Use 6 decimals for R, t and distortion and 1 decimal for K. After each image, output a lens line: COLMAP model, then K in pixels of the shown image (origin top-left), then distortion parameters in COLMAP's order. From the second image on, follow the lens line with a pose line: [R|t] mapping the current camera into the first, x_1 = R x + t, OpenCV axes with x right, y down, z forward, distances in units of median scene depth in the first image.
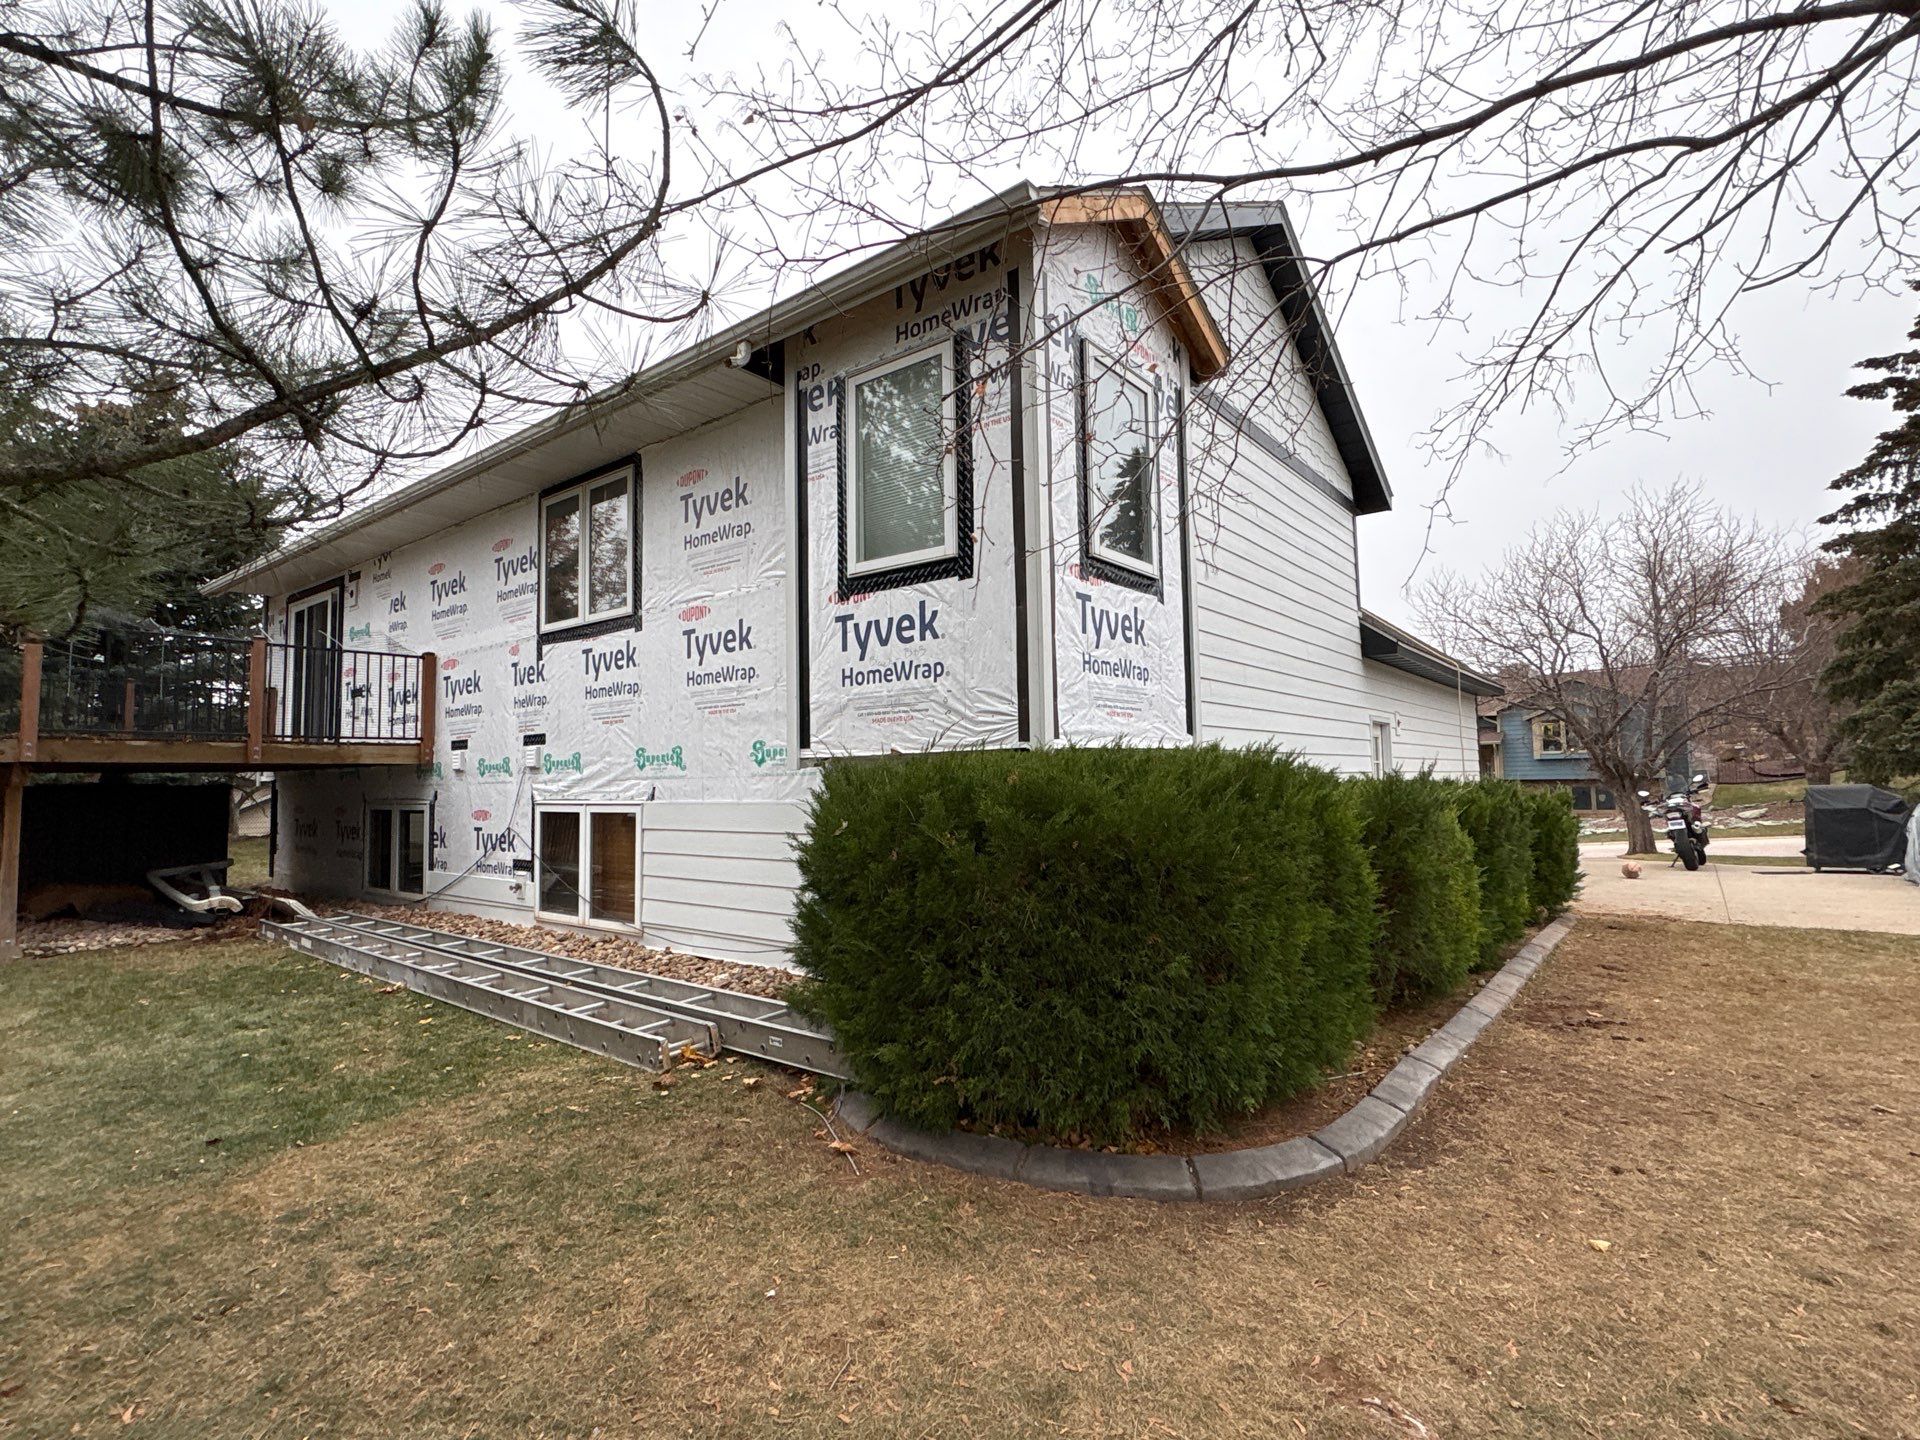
lens RADIAL K [[932.7, 0, 963.5], [0, 932.7, 721.7], [0, 0, 1]] dist [-0.002244, 0.002826]
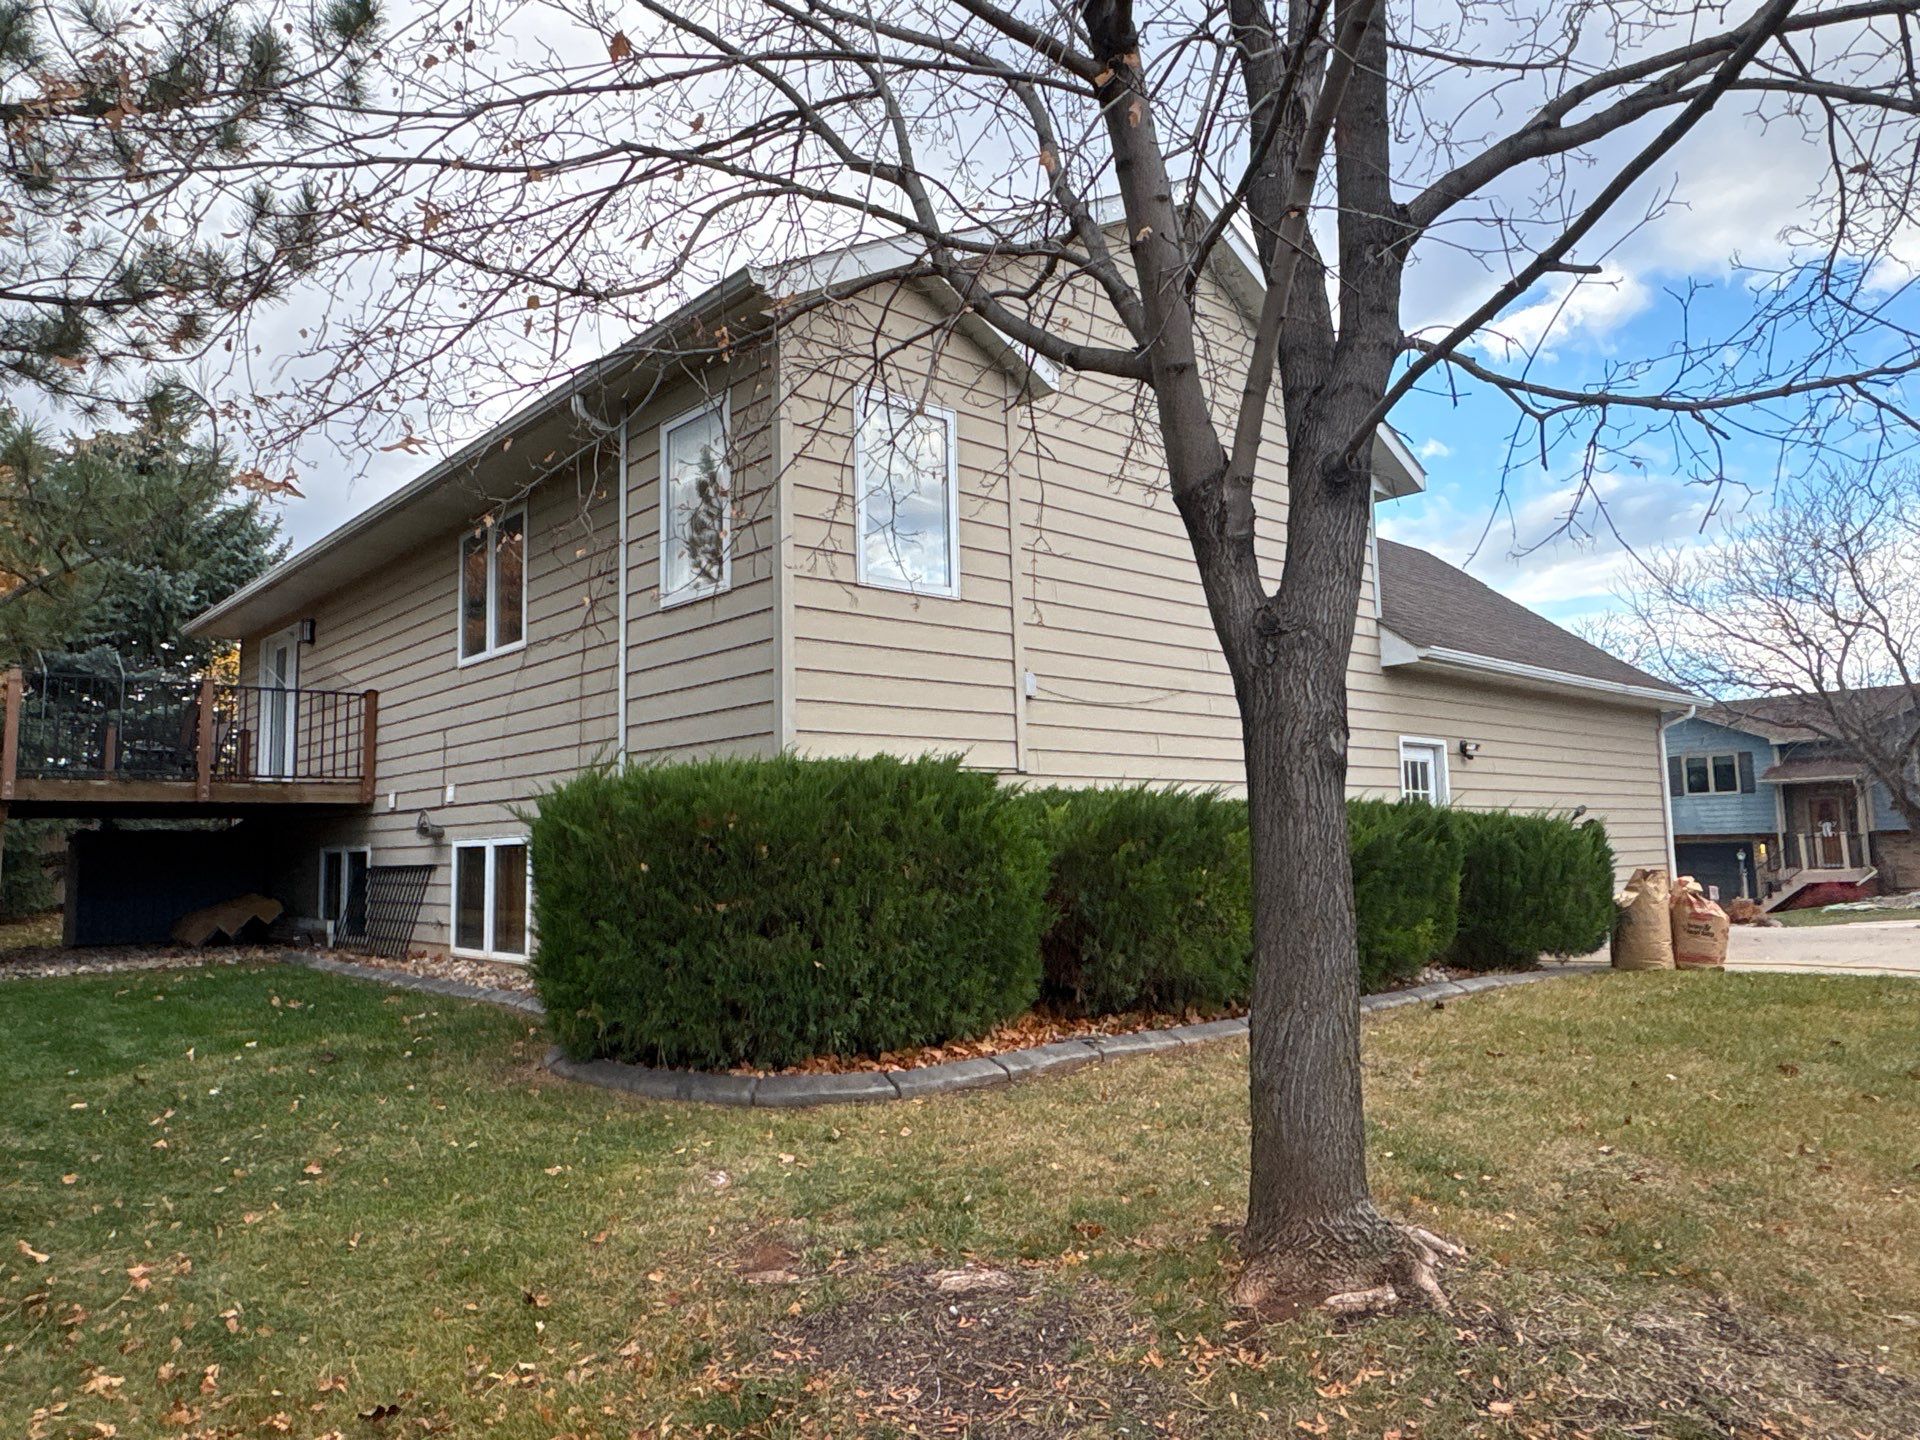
lens RADIAL K [[1262.0, 0, 953.0], [0, 1262.0, 720.6], [0, 0, 1]] dist [-0.006847, 0.018453]
pose [[0.985665, -0.021950, -0.167280, 0.409318], [0.015807, 0.999154, -0.037966, 0.029002], [0.167971, 0.034778, 0.985178, -0.333982]]
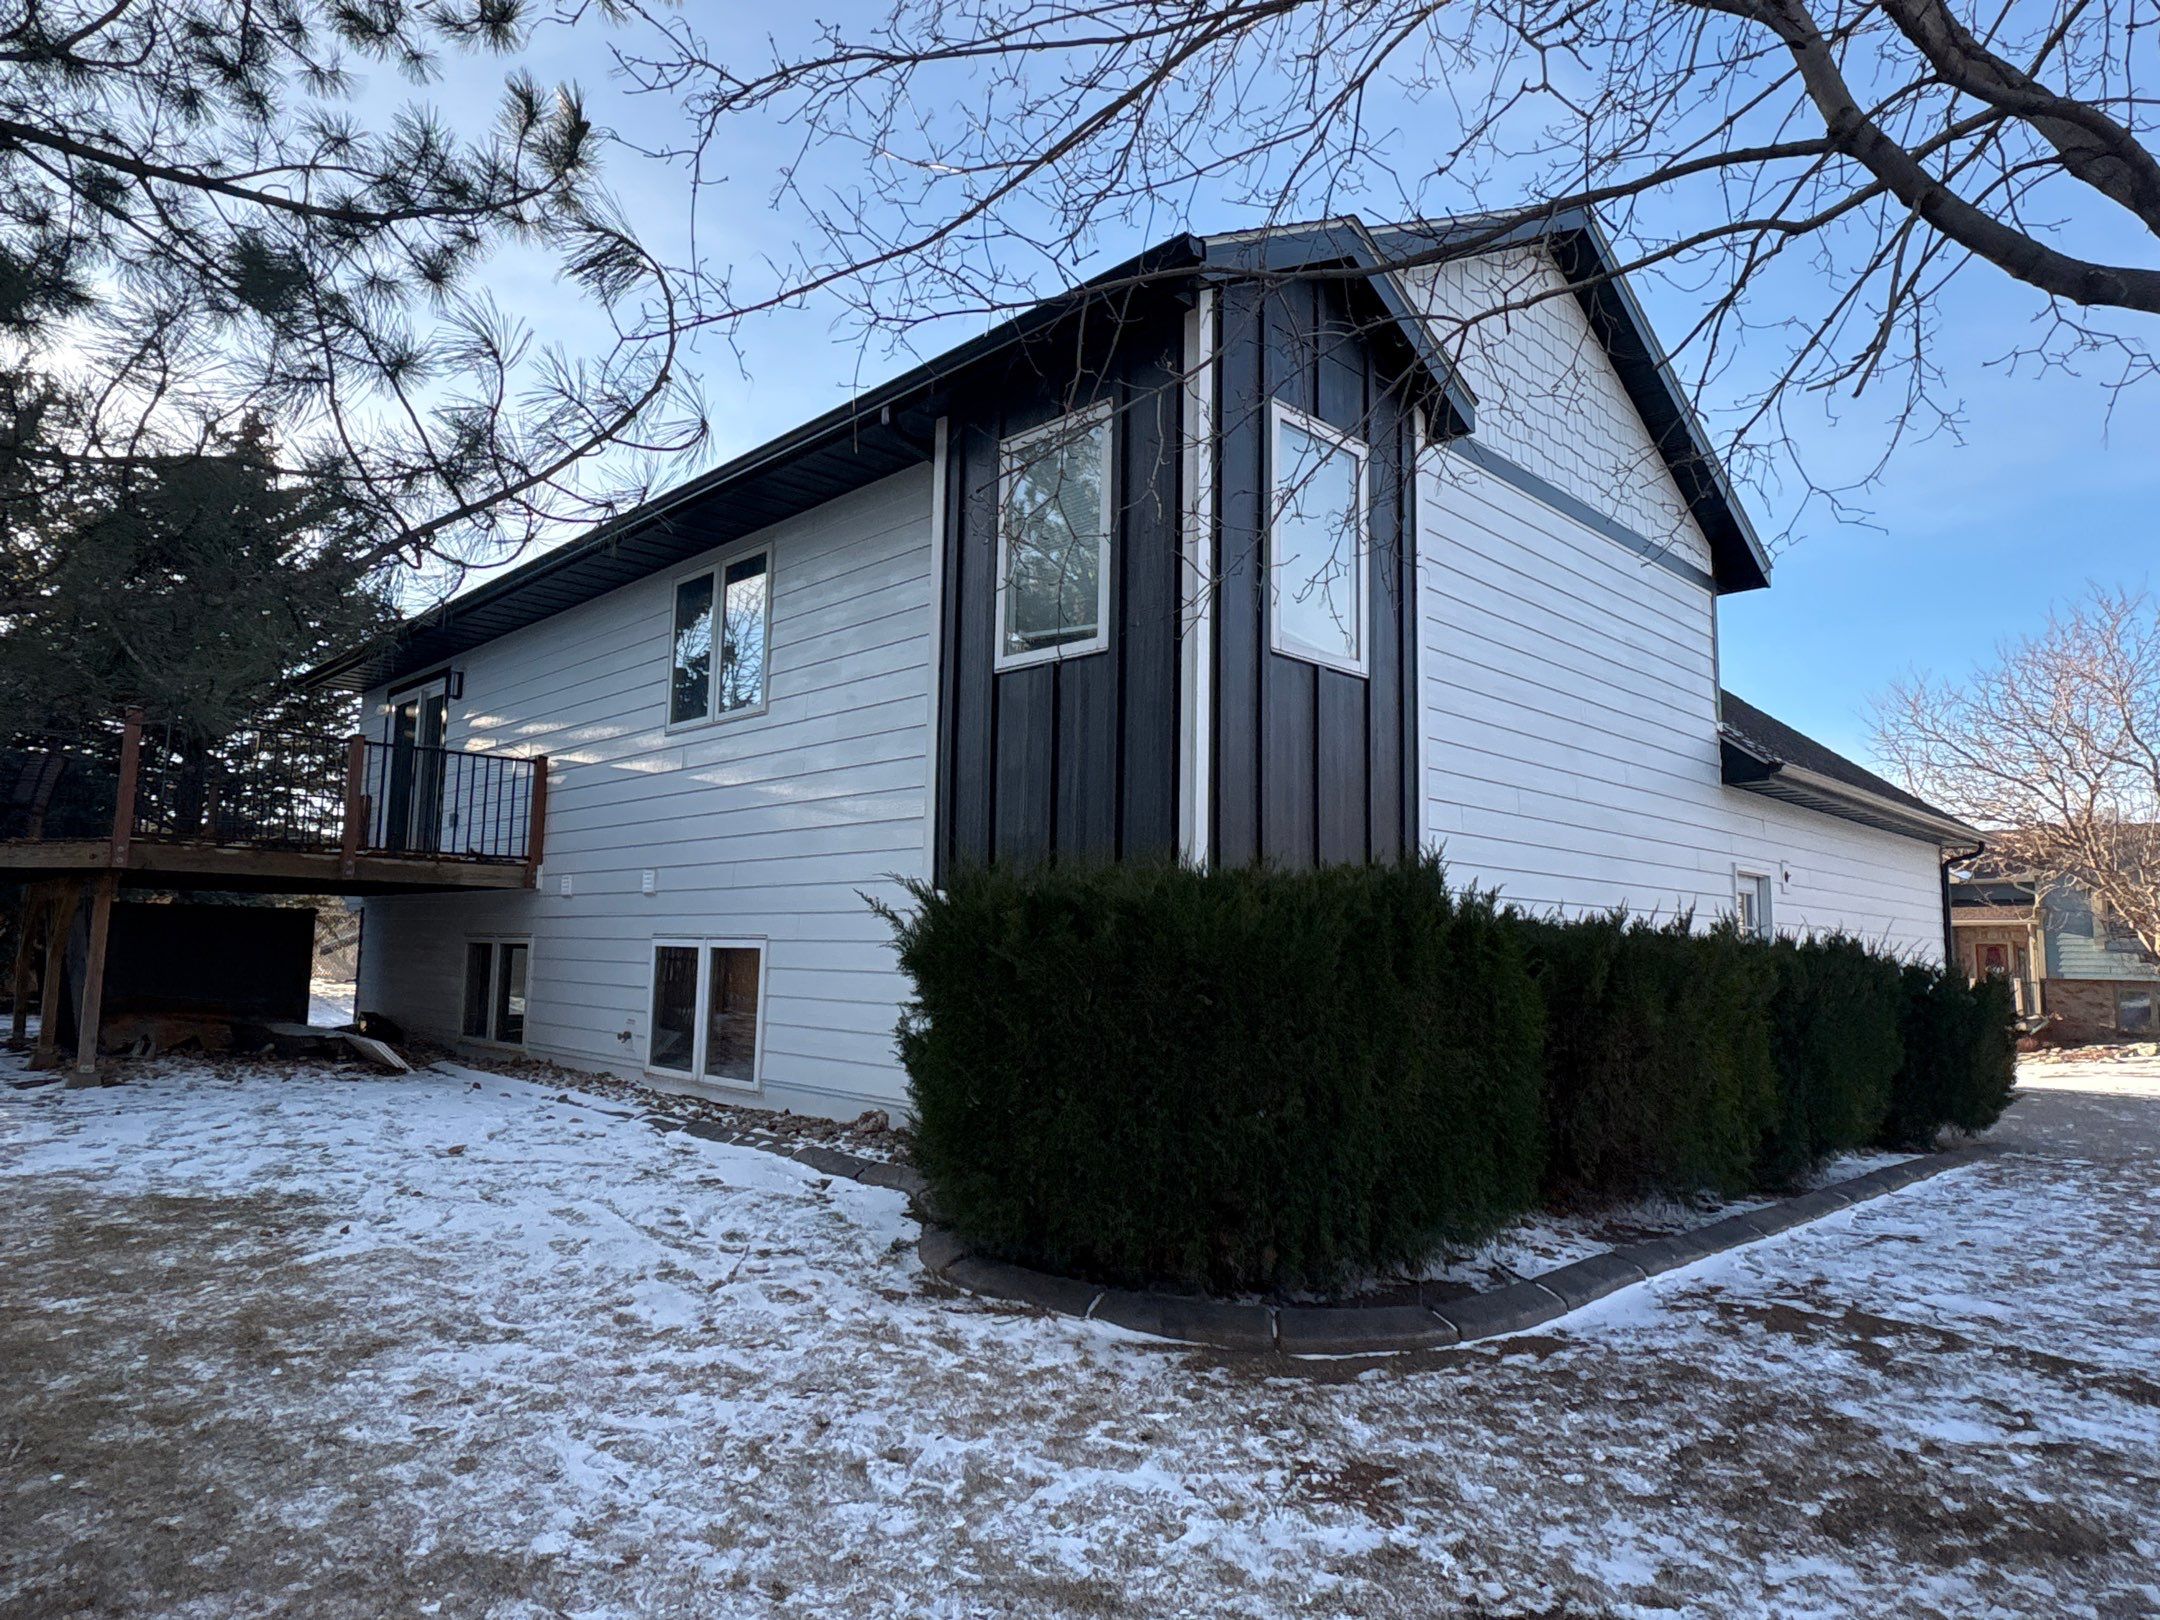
lens RADIAL K [[1292.2, 0, 1088.1], [0, 1292.2, 808.9], [0, 0, 1]] dist [0.015012, -0.004159]
pose [[0.990887, 0.022367, -0.132824, 0.115336], [-0.028725, 0.998521, -0.046149, 0.021279], [0.131596, 0.049544, 0.990065, -0.147802]]
